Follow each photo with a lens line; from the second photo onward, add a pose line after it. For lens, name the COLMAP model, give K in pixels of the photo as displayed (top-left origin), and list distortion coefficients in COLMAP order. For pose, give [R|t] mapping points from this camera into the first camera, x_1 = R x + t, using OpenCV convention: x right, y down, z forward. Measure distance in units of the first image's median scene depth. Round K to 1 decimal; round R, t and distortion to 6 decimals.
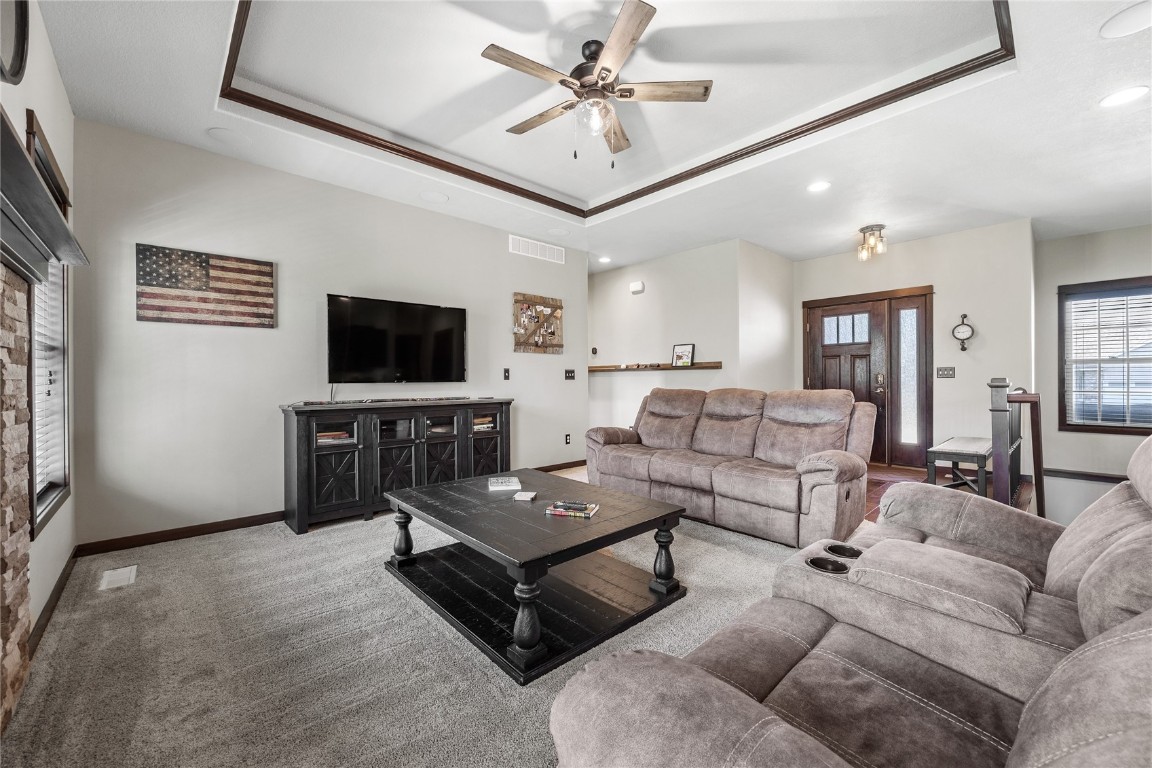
lens RADIAL K [[451.7, 0, 580.1], [0, 451.7, 380.9], [0, 0, 1]] dist [0.000996, 0.000047]
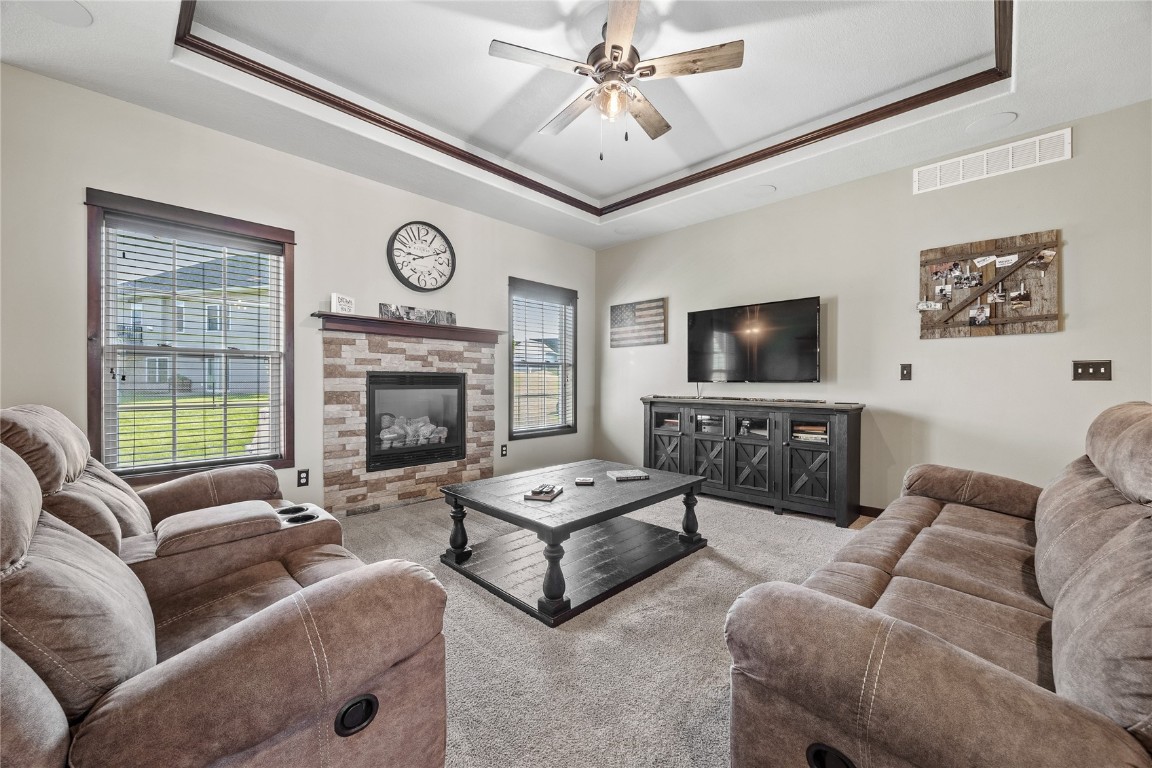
lens RADIAL K [[450.4, 0, 576.0], [0, 450.4, 384.0], [0, 0, 1]] dist [0.000606, 0.000111]
pose [[0.047243, 0.006917, -0.998859, 0.584851], [-0.007378, 0.999951, 0.006576, 0.002974], [0.998856, 0.007059, 0.047292, 0.523344]]
